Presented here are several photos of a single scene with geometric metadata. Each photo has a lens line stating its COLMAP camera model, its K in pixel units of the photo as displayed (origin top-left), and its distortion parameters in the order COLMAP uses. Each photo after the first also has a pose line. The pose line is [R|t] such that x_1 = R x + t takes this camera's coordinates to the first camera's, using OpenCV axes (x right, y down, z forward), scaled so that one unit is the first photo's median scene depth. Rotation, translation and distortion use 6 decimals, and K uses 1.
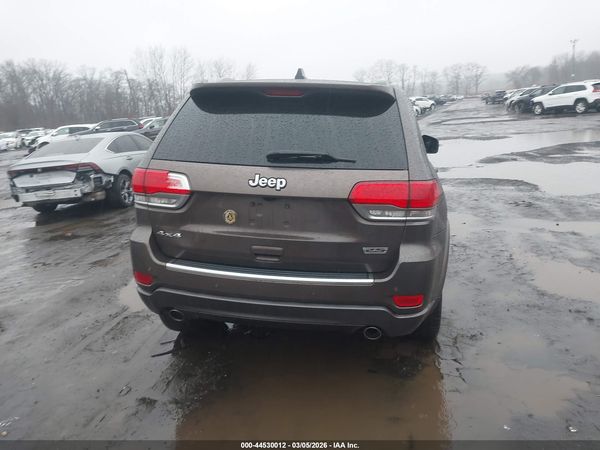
lens RADIAL K [[490.5, 0, 321.4], [0, 490.5, 225.6], [0, 0, 1]] dist [0.028344, -0.027501]
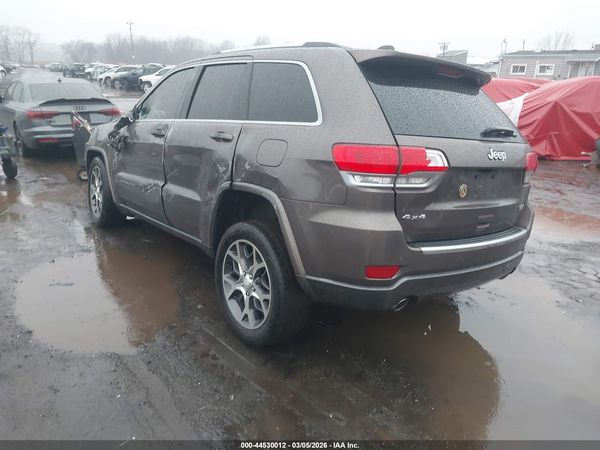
lens RADIAL K [[490.5, 0, 299.9], [0, 490.5, 225.5], [0, 0, 1]] dist [0.028344, -0.027501]
pose [[0.638220, -0.136182, 0.757714, -1.140723], [0.102685, 0.990494, 0.091527, -0.072156], [-0.762975, 0.019391, 0.646137, 0.569697]]
